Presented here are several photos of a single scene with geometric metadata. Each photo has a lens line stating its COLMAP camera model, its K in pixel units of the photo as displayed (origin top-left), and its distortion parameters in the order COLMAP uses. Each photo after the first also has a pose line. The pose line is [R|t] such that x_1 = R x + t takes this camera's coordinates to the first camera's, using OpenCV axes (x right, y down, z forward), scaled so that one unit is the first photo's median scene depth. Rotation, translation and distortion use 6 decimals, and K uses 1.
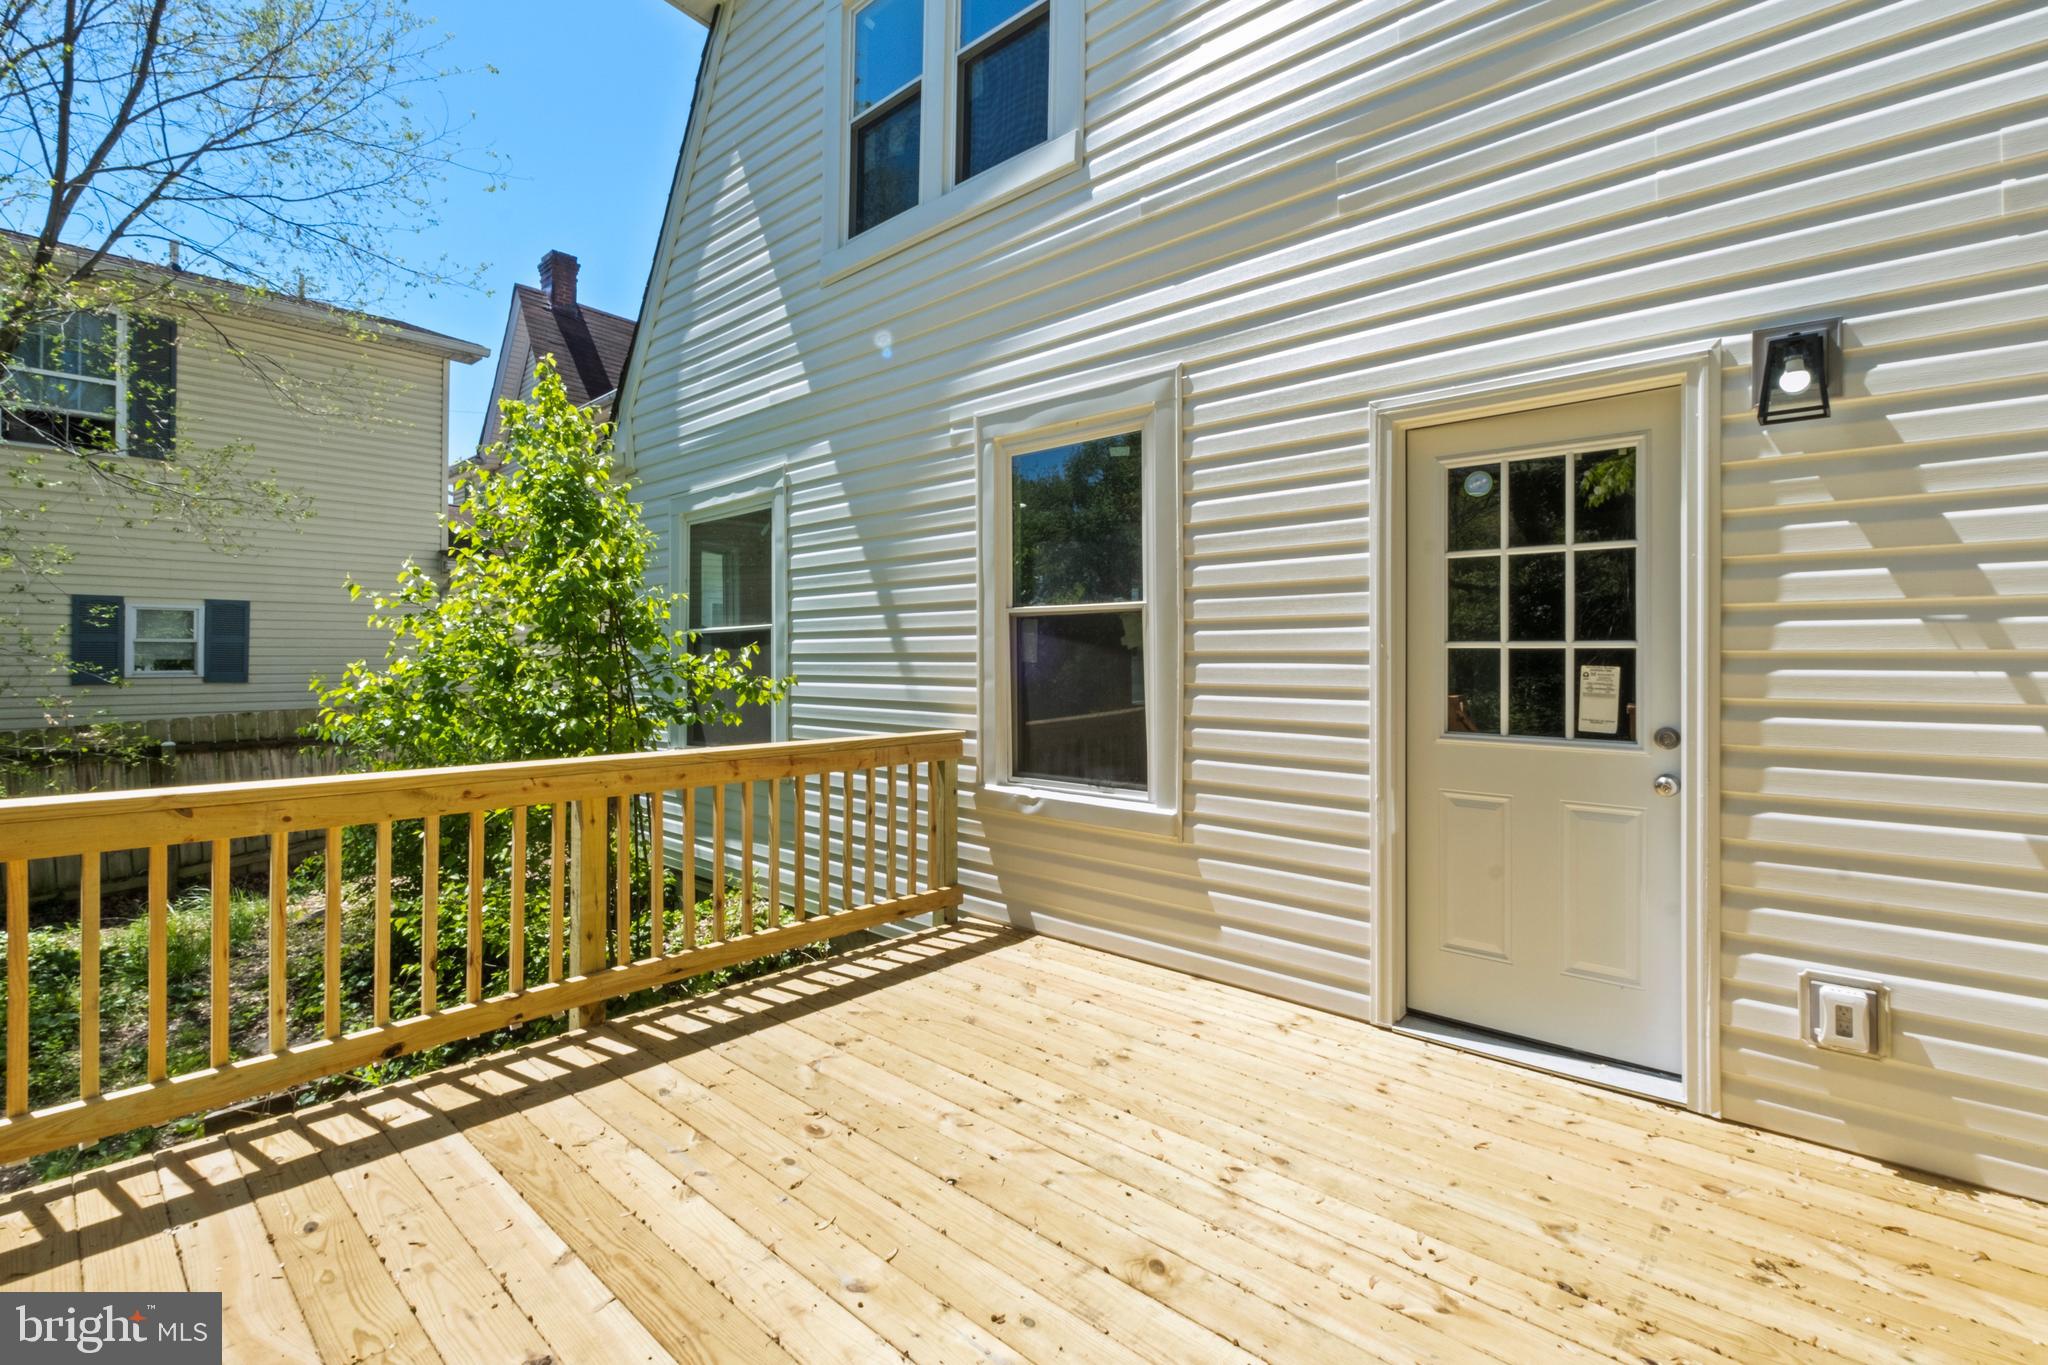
lens RADIAL K [[917.8, 0, 1026.6], [0, 917.8, 650.7], [0, 0, 1]] dist [-0.009341, -0.000408]
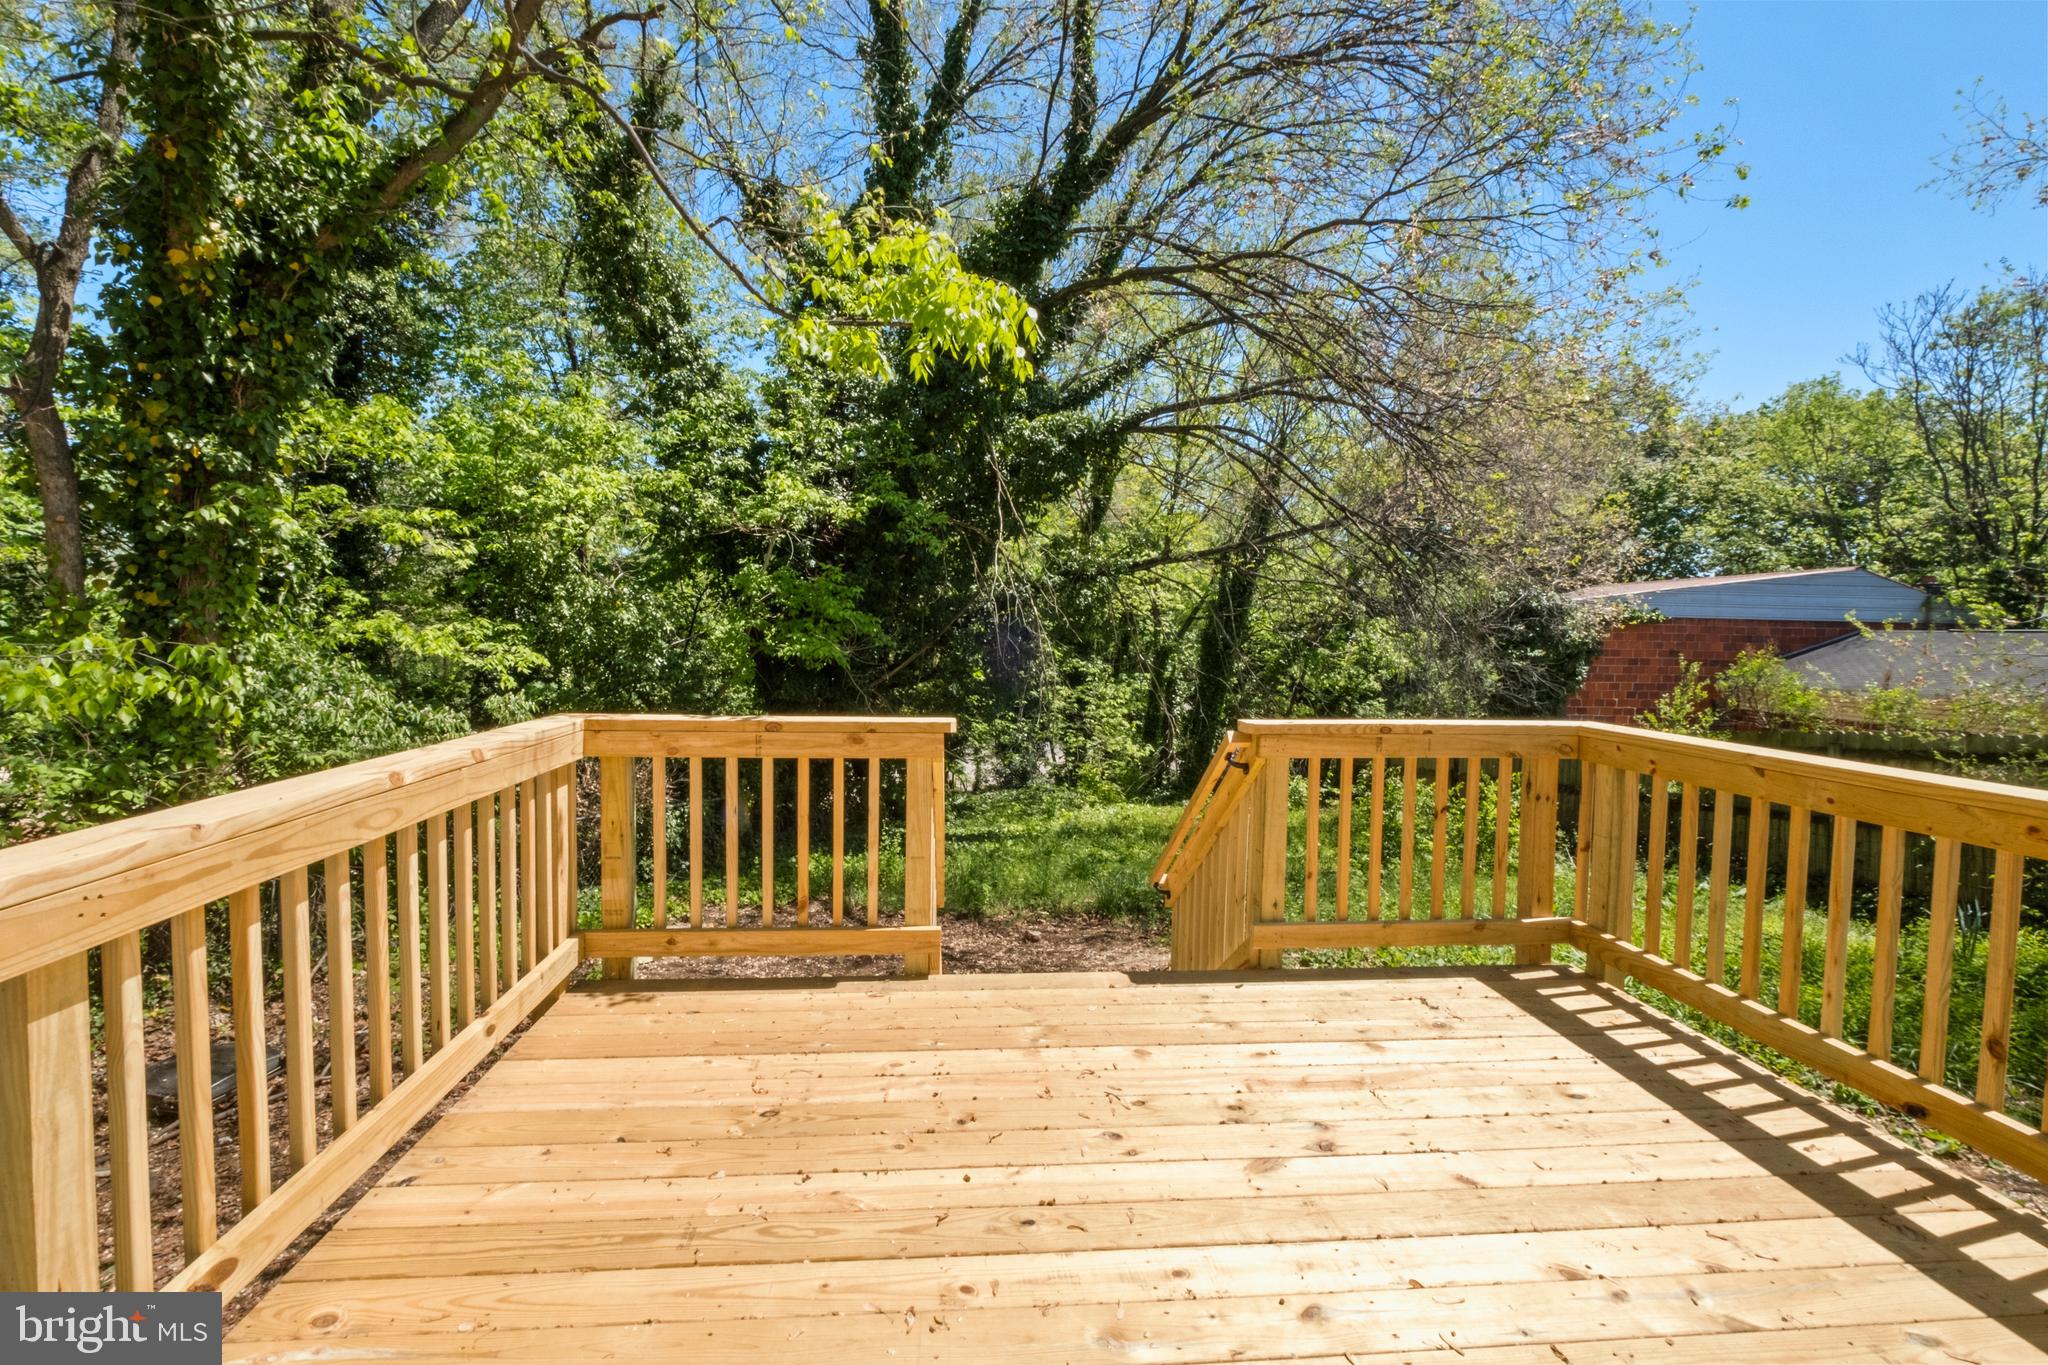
lens RADIAL K [[899.6, 0, 1012.6], [0, 899.6, 675.2], [0, 0, 1]] dist [-0.002752, -0.000378]
pose [[-0.685222, 0.031337, -0.727660, 0.529697], [-0.009562, 0.998601, 0.052010, 0.003842], [0.728271, 0.042597, -0.683964, 1.082761]]
